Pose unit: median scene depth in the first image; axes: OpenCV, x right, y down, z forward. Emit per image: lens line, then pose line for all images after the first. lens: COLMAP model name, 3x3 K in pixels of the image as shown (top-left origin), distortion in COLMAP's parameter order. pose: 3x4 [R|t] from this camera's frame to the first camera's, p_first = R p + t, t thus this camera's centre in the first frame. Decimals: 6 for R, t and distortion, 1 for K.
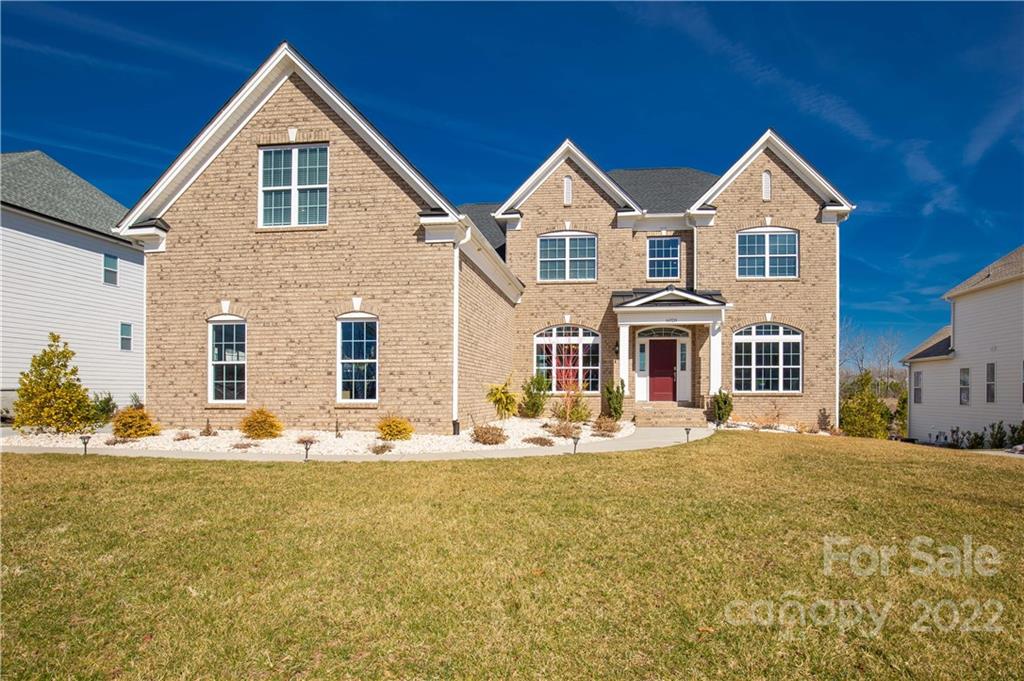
lens RADIAL K [[524.0, 0, 553.0], [0, 524.0, 396.1], [0, 0, 1]] dist [-0.031636, 0.000601]
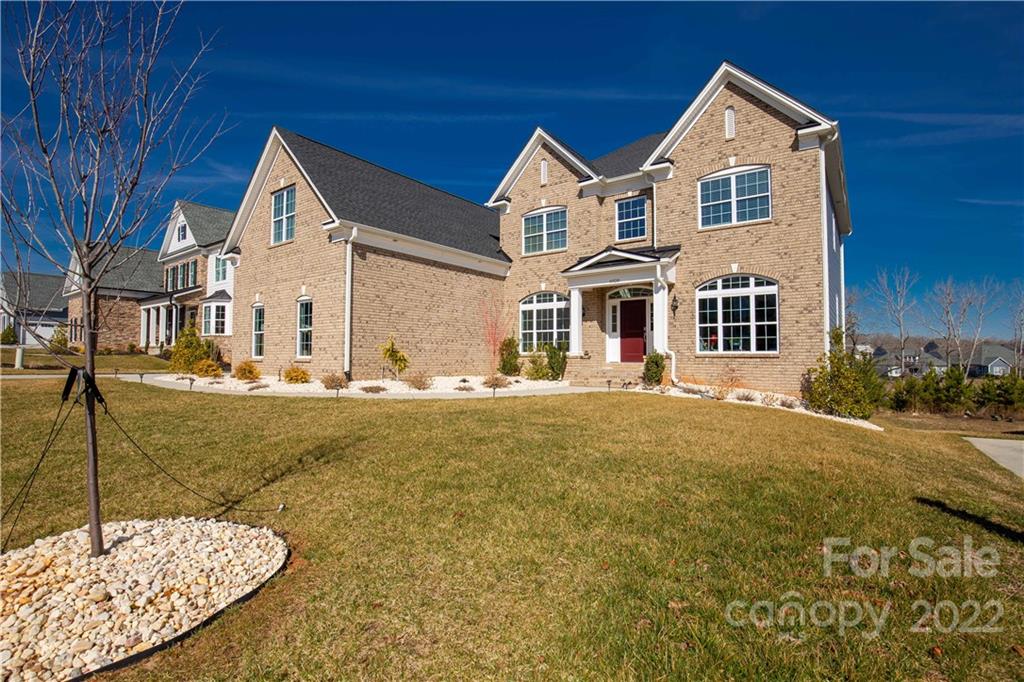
lens RADIAL K [[474.3, 0, 507.0], [0, 474.3, 341.3], [0, 0, 1]] dist [-0.033474, -0.000546]
pose [[0.846176, -0.011894, -0.532770, 0.509558], [-0.009828, 0.999233, -0.037917, 0.006789], [0.532812, 0.037321, 0.845410, 0.123085]]
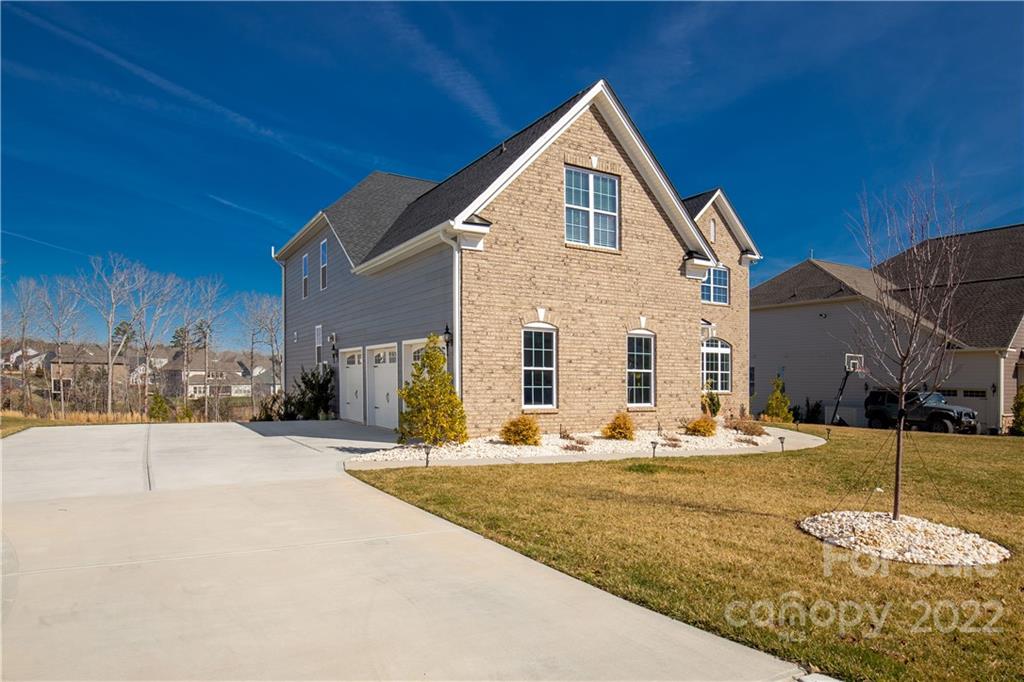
lens RADIAL K [[633.2, 0, 509.2], [0, 633.2, 372.8], [0, 0, 1]] dist [0.004043, 0.000411]
pose [[0.819310, 0.018564, 0.573050, -0.902811], [-0.011680, 0.999809, -0.015689, -0.023341], [-0.573231, 0.006162, 0.819371, 0.002814]]
